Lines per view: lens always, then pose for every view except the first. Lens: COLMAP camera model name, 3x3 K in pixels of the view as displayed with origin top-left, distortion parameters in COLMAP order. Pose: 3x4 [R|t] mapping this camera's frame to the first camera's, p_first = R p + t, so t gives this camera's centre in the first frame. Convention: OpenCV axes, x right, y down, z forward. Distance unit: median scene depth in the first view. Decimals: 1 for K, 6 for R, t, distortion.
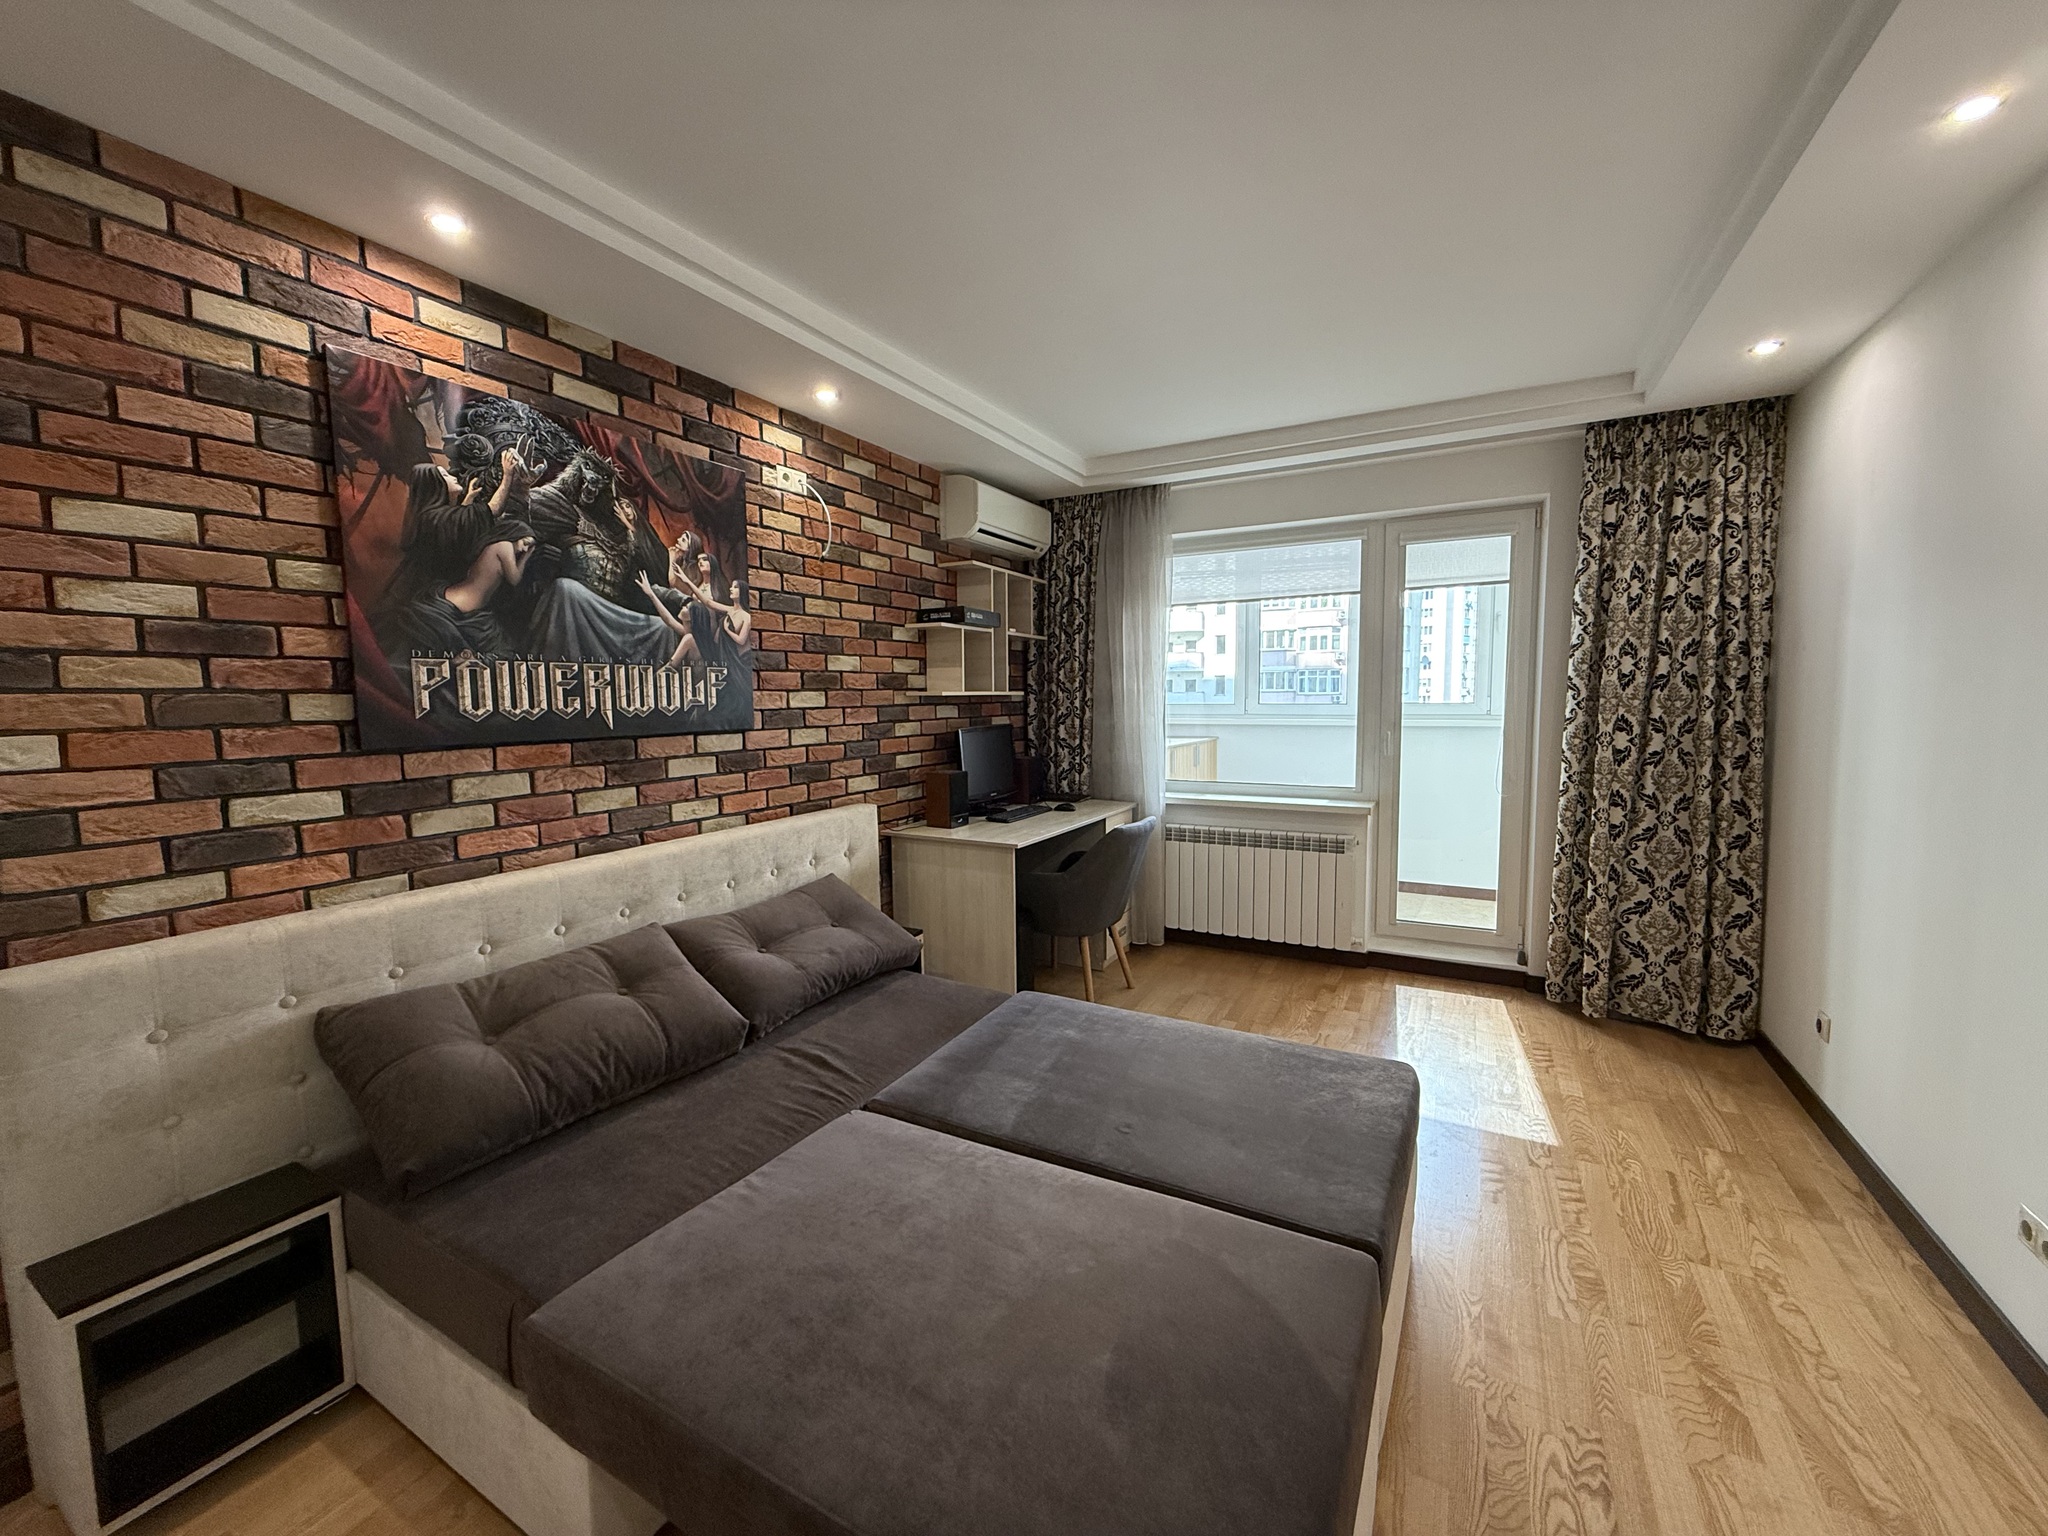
lens RADIAL K [[823.4, 0, 1020.3], [0, 823.4, 765.6], [0, 0, 1]] dist [0.005599, 0.000016]
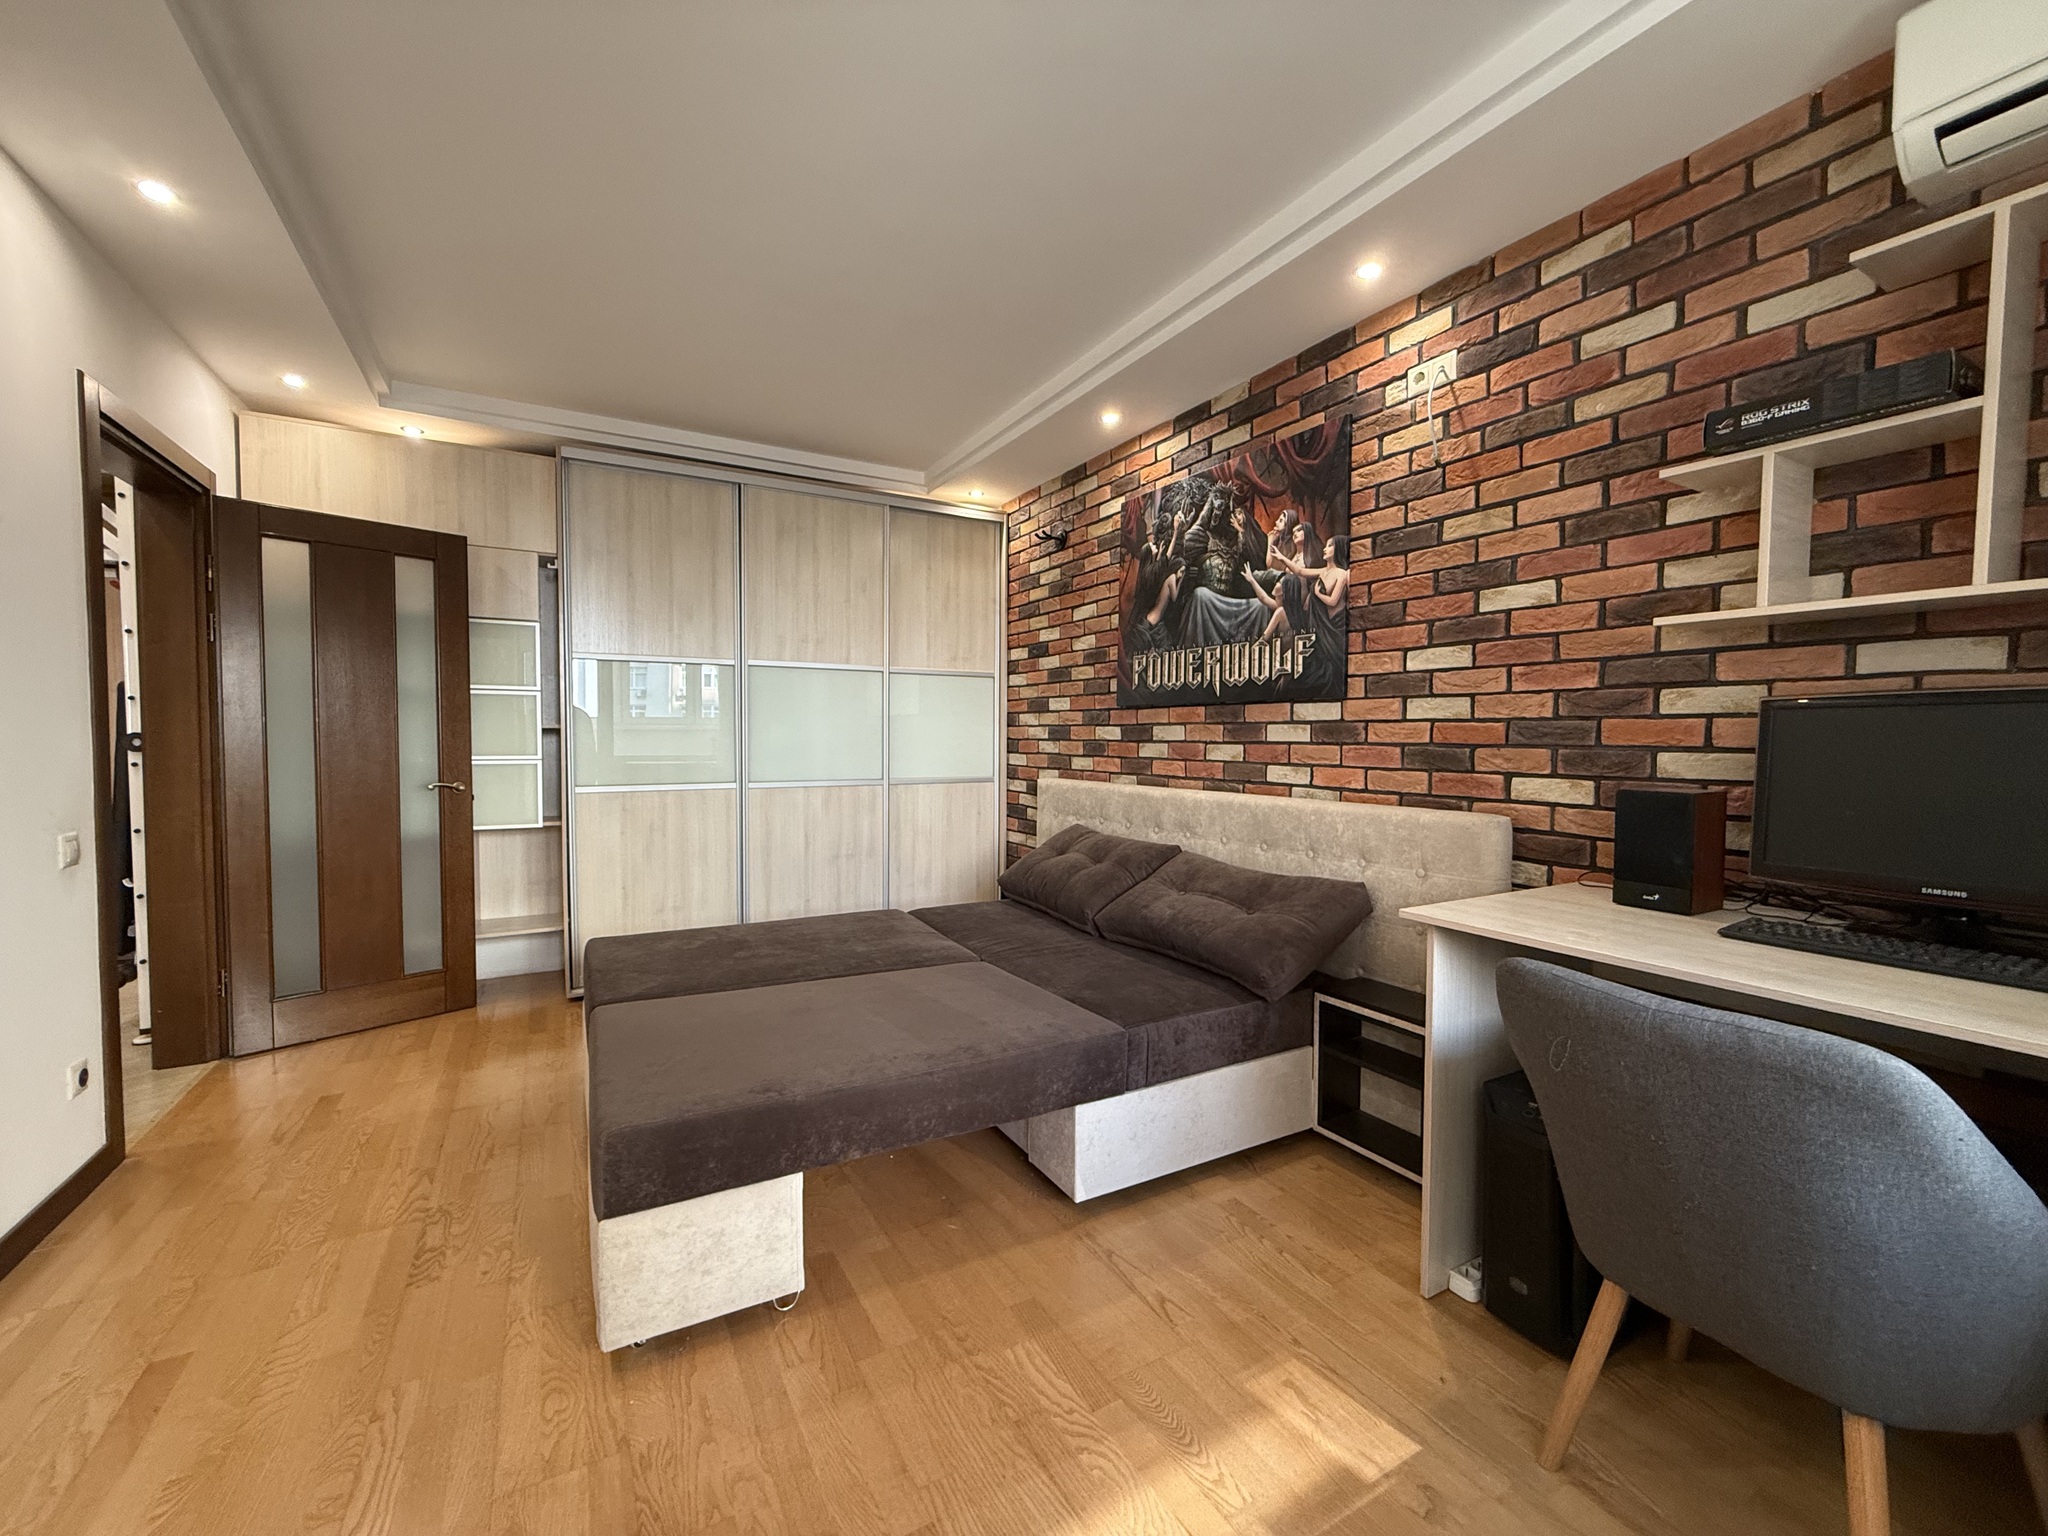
lens RADIAL K [[816.1, 0, 1017.6], [0, 816.1, 766.0], [0, 0, 1]] dist [-0.000741, -0.000234]
pose [[-0.527902, 0.042033, -0.848265, 0.737822], [-0.072873, 0.992849, 0.094548, -0.033492], [0.846173, 0.111728, -0.521064, 1.391212]]
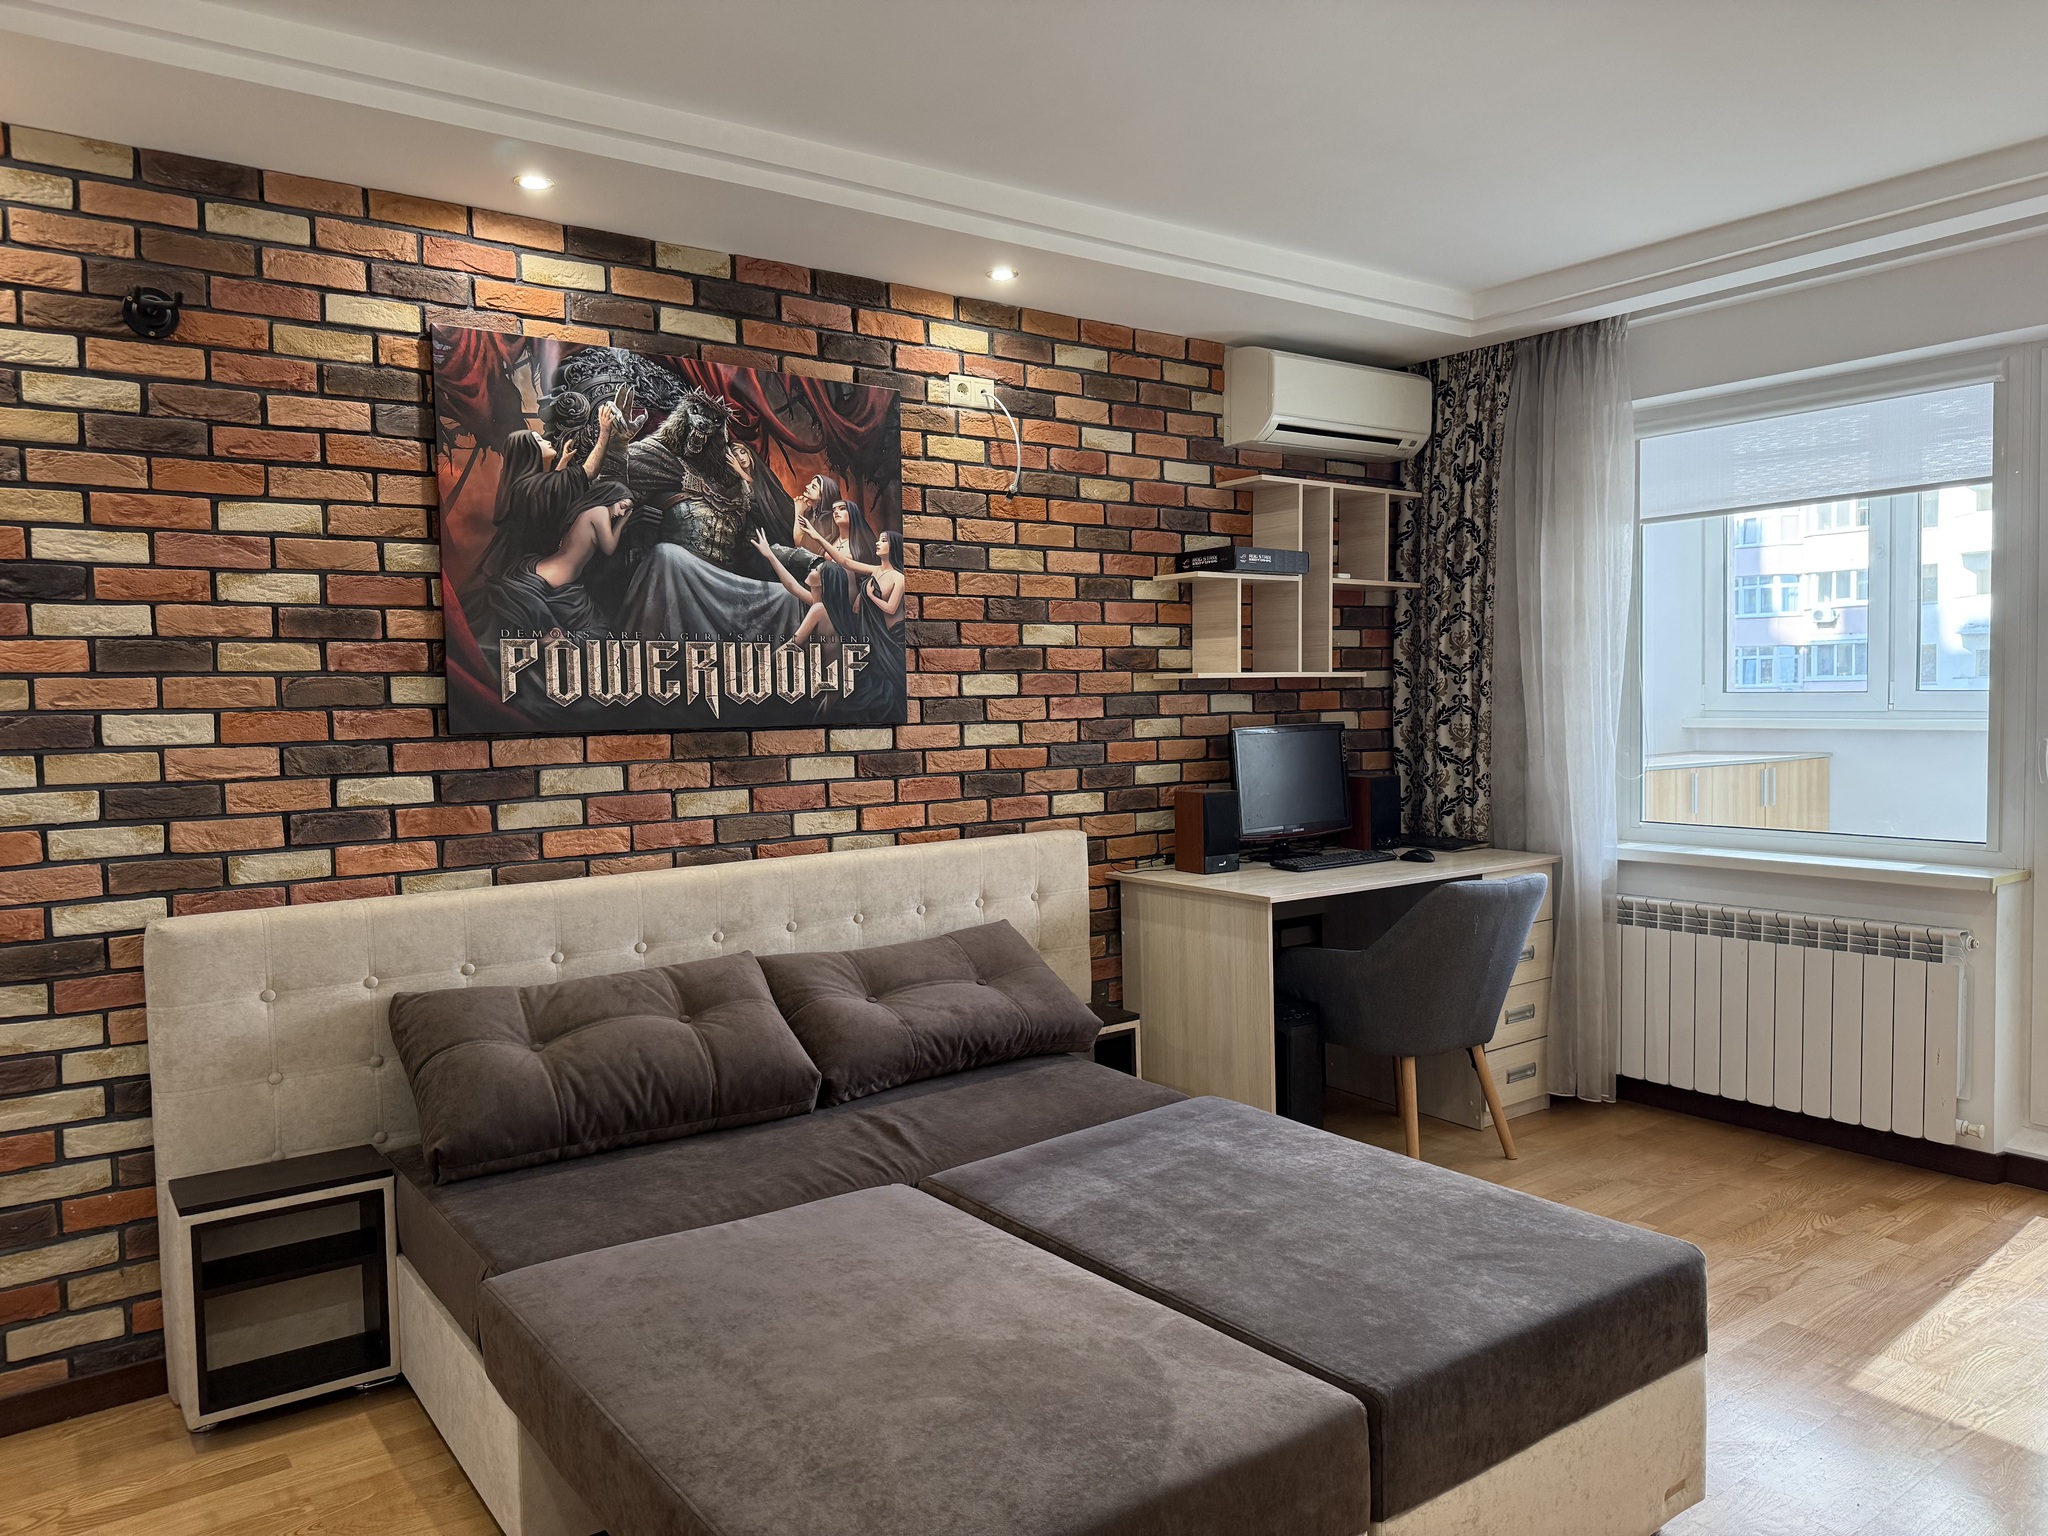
lens RADIAL K [[1432.0, 0, 1024.0], [0, 1432.0, 768.0], [0, 0, 1]] dist [0.167327, -0.312672]
pose [[0.910130, 0.015978, -0.414014, 0.395324], [-0.028433, 0.999309, -0.023939, 0.032079], [0.413346, 0.033560, 0.909956, -0.206409]]
